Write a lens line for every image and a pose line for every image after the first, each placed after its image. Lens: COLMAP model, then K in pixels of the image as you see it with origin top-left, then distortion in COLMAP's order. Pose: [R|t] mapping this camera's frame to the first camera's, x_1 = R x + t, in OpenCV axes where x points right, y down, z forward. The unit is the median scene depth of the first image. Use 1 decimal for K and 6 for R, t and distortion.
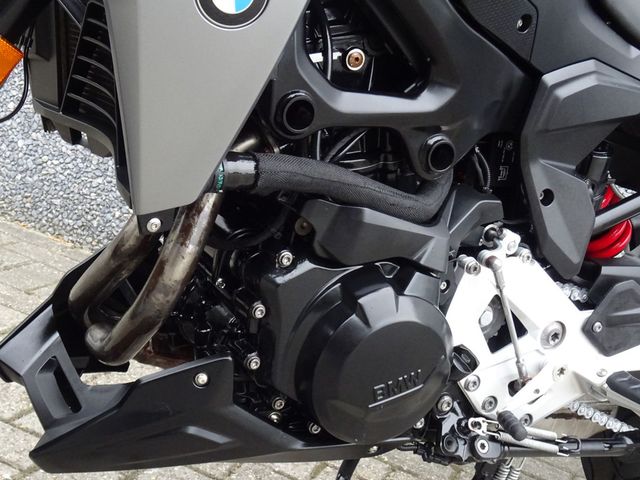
lens RADIAL K [[1018.8, 0, 319.3], [0, 1018.8, 238.3], [0, 0, 1]] dist [-0.034299, 0.000000]
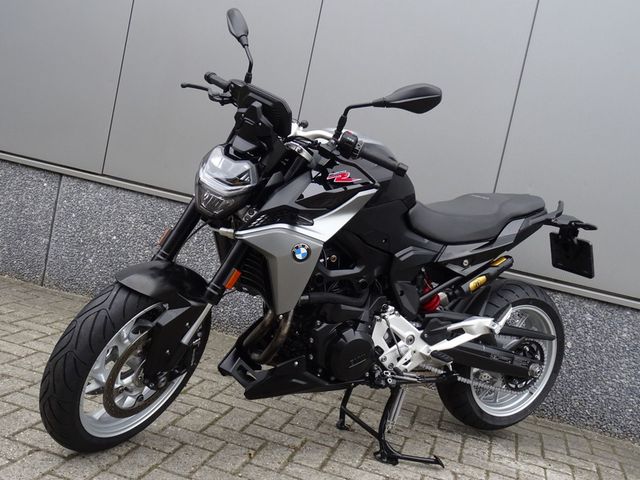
lens RADIAL K [[724.7, 0, 325.2], [0, 724.7, 241.1], [0, 0, 1]] dist [-0.002810, 0.000000]
pose [[0.994363, -0.099739, 0.035968, -0.060757], [0.102568, 0.990821, -0.088055, -0.028574], [-0.026856, 0.091248, 0.995466, -1.146155]]
